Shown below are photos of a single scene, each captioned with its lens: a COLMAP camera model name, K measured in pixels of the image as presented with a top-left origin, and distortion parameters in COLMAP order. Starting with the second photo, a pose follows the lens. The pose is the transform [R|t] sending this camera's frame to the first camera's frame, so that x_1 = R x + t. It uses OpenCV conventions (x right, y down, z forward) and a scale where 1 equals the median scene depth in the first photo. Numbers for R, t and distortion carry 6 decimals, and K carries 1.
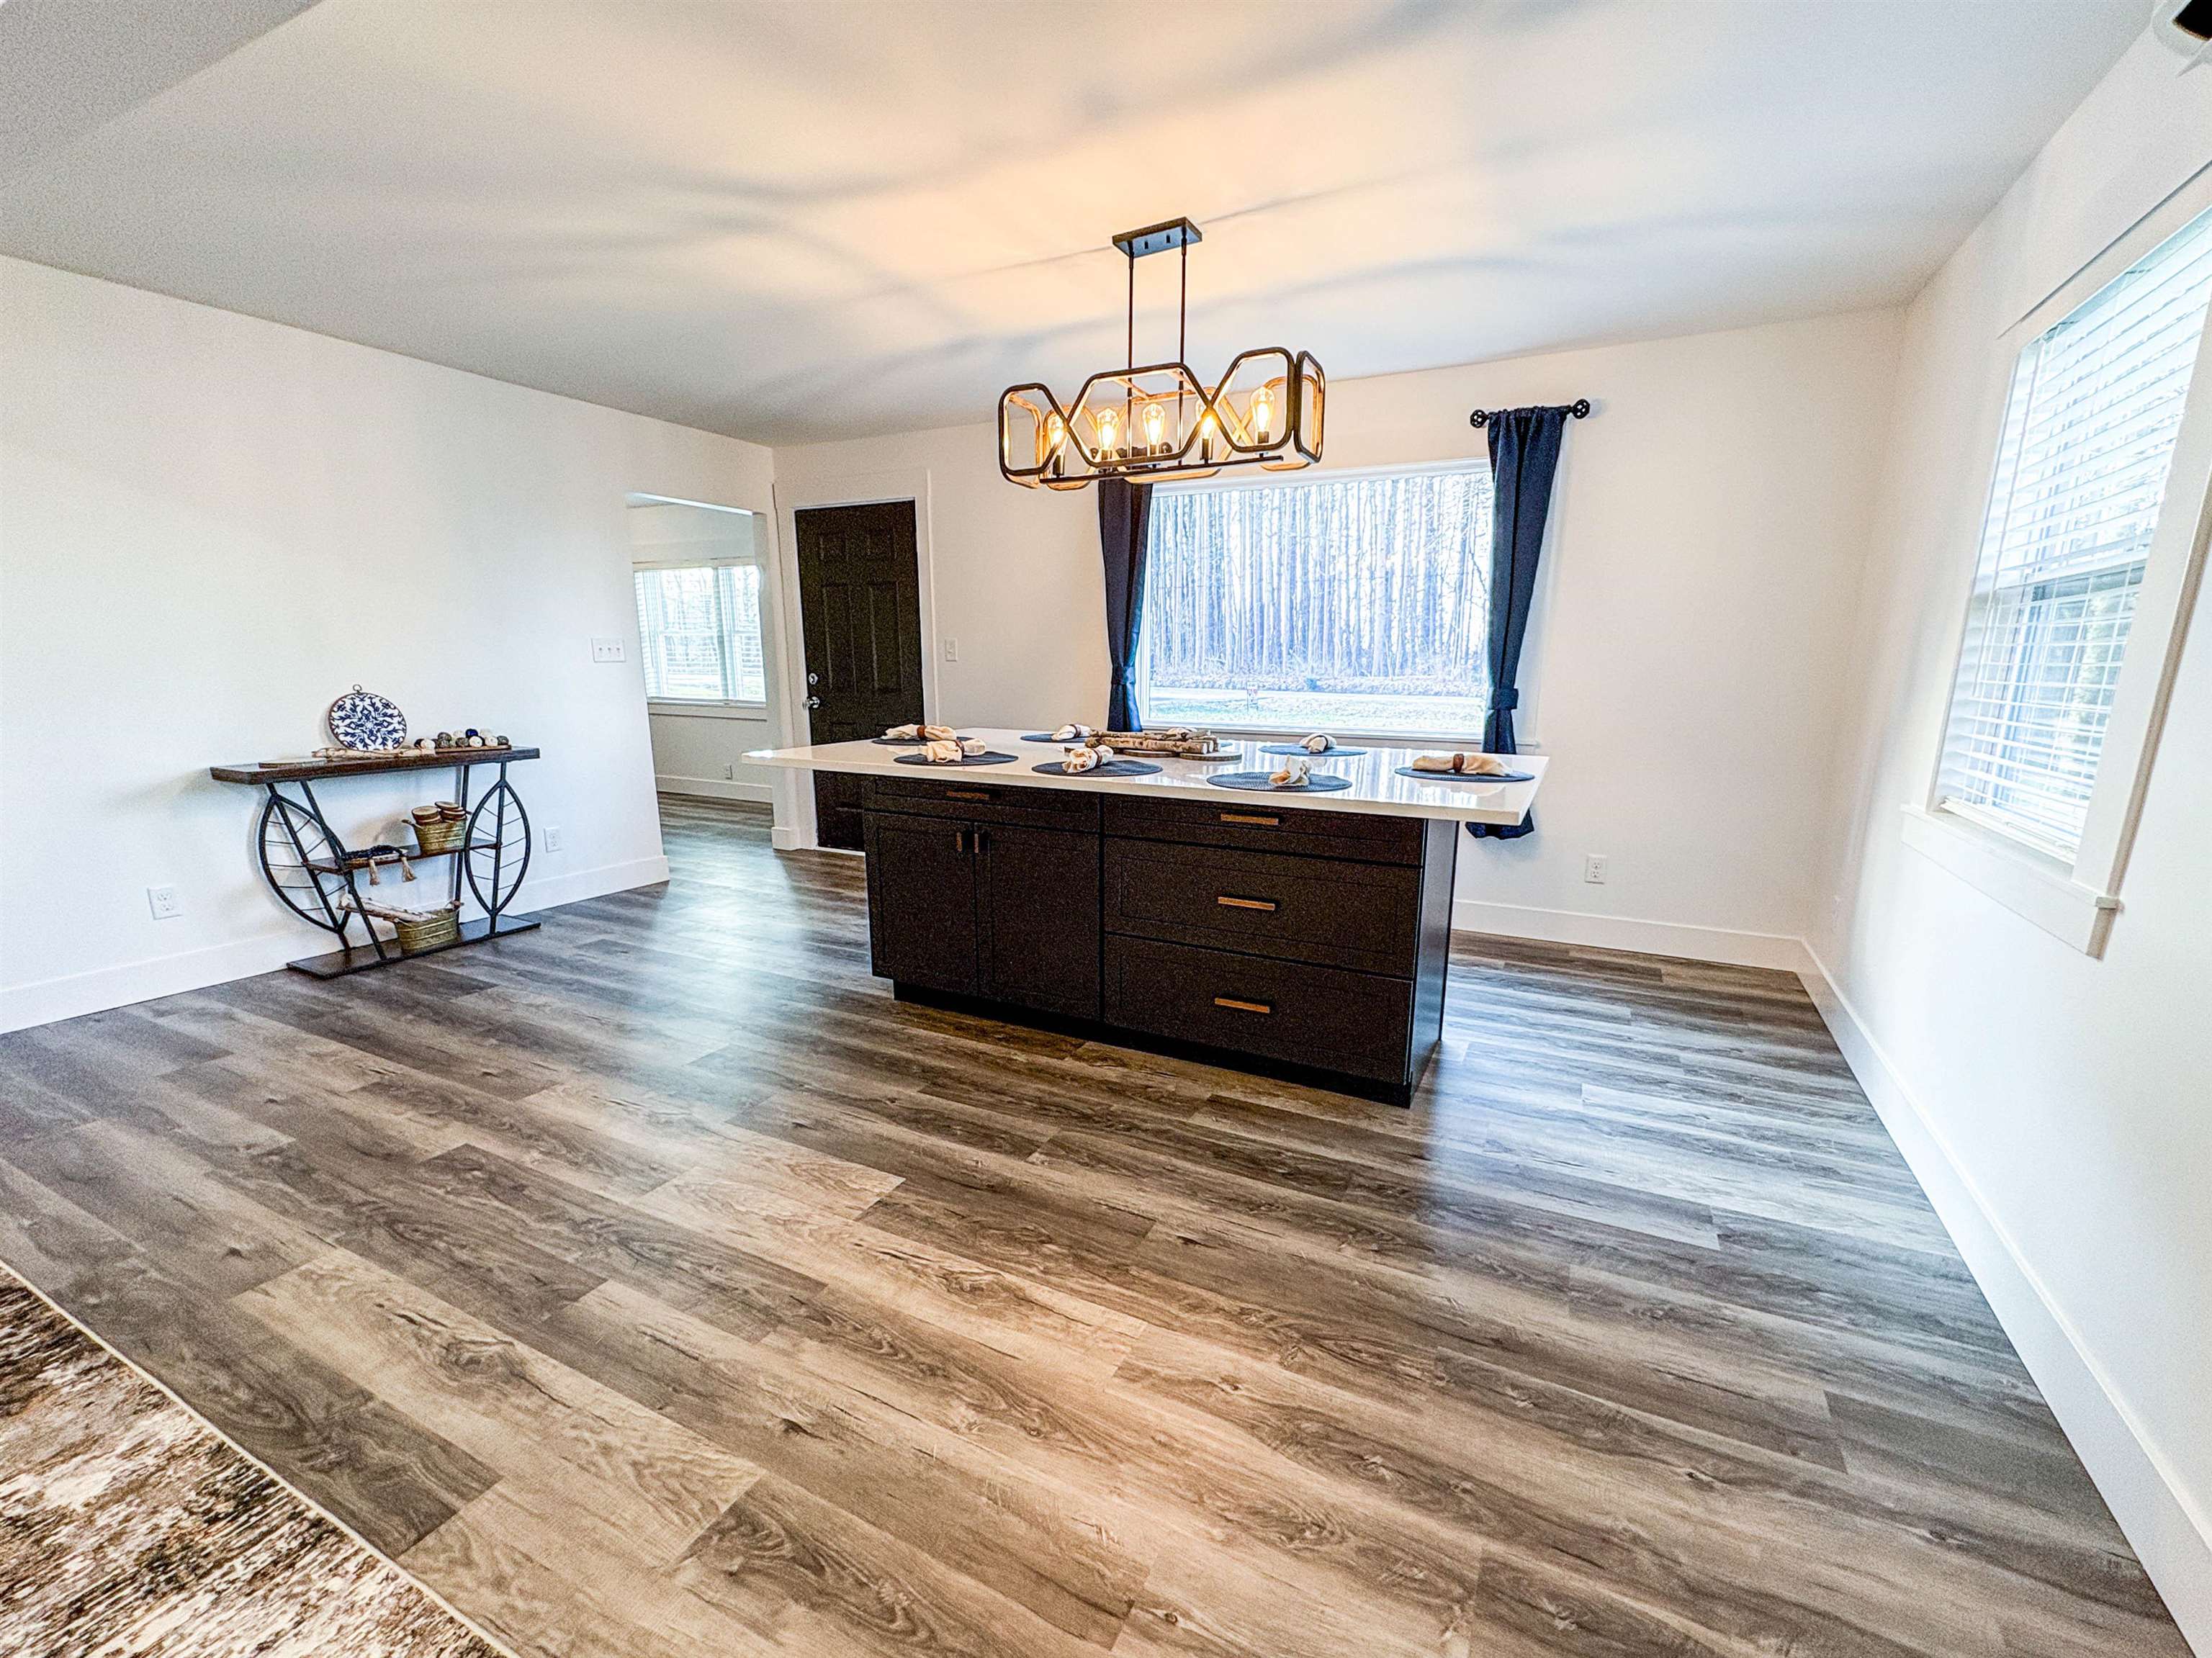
lens RADIAL K [[914.1, 0, 1152.3], [0, 914.1, 858.6], [0, 0, 1]] dist [-0.000030, 0.000108]
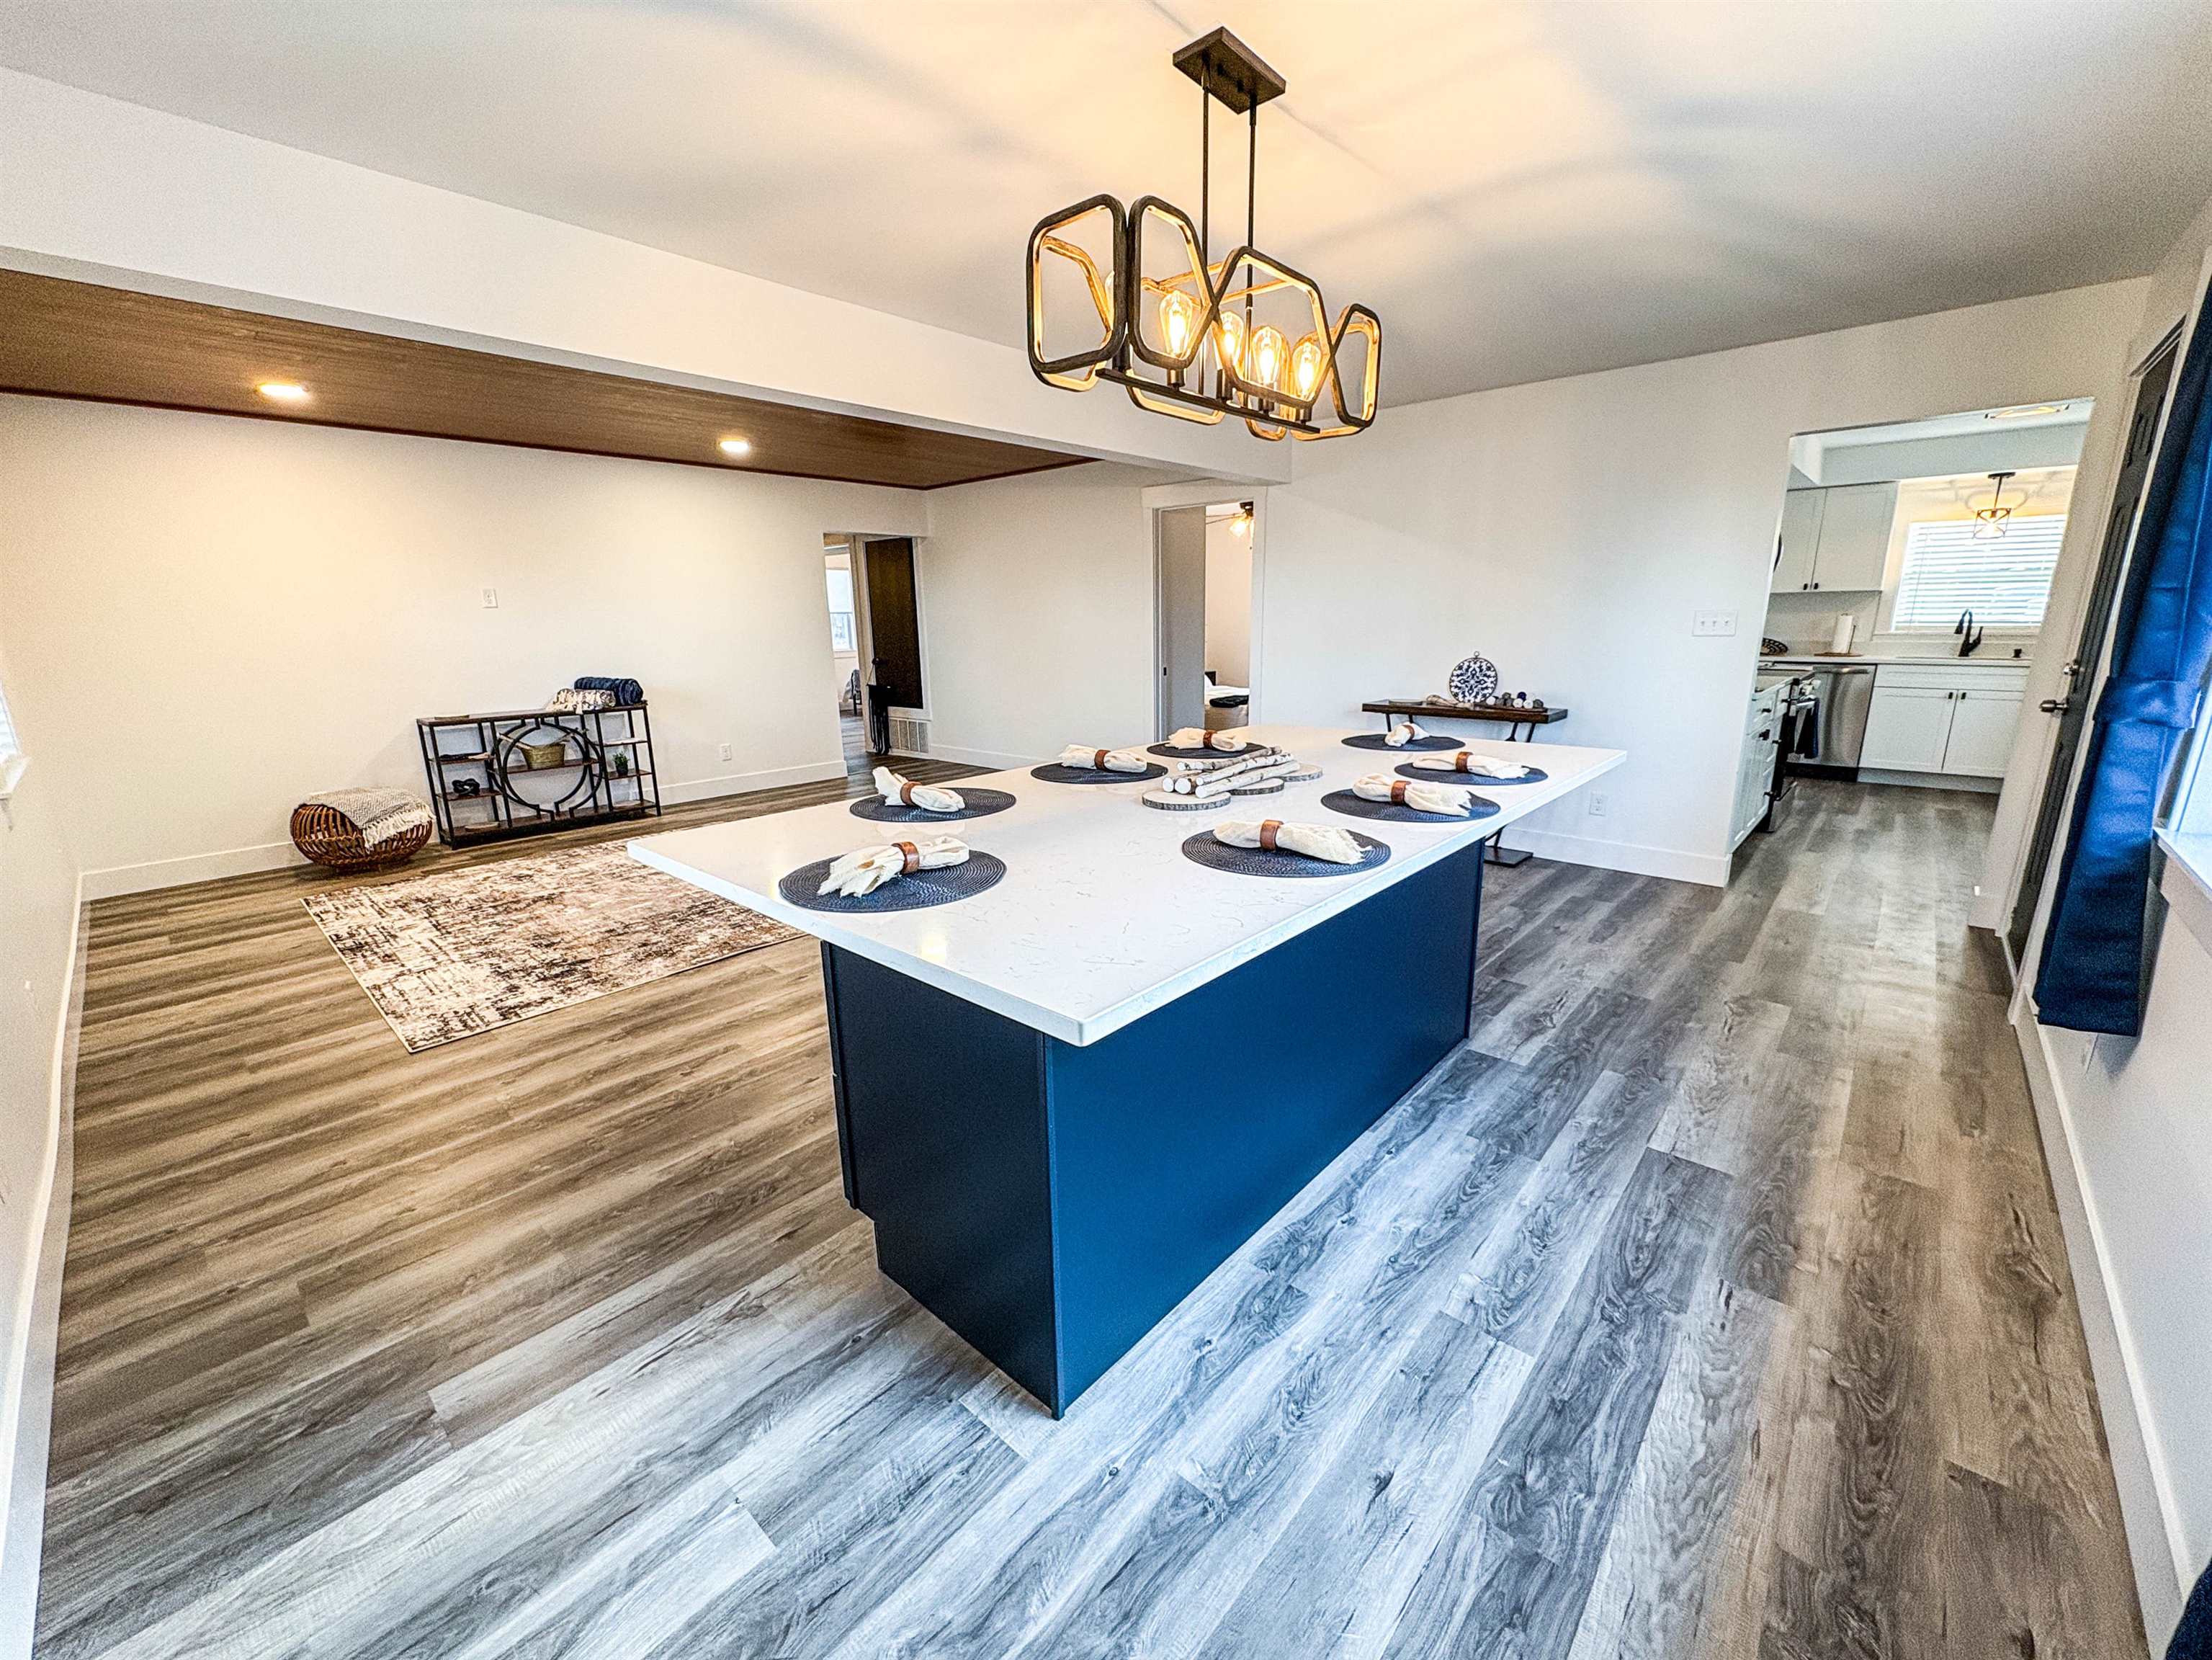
lens RADIAL K [[890.9, 0, 1106.0], [0, 890.9, 830.0], [0, 0, 1]] dist [0.000484, -0.000084]
pose [[-0.284673, 0.223681, -0.932163, 1.106862], [-0.191637, 0.939490, 0.283962, -0.412254], [0.939275, 0.259473, -0.224582, 1.661292]]
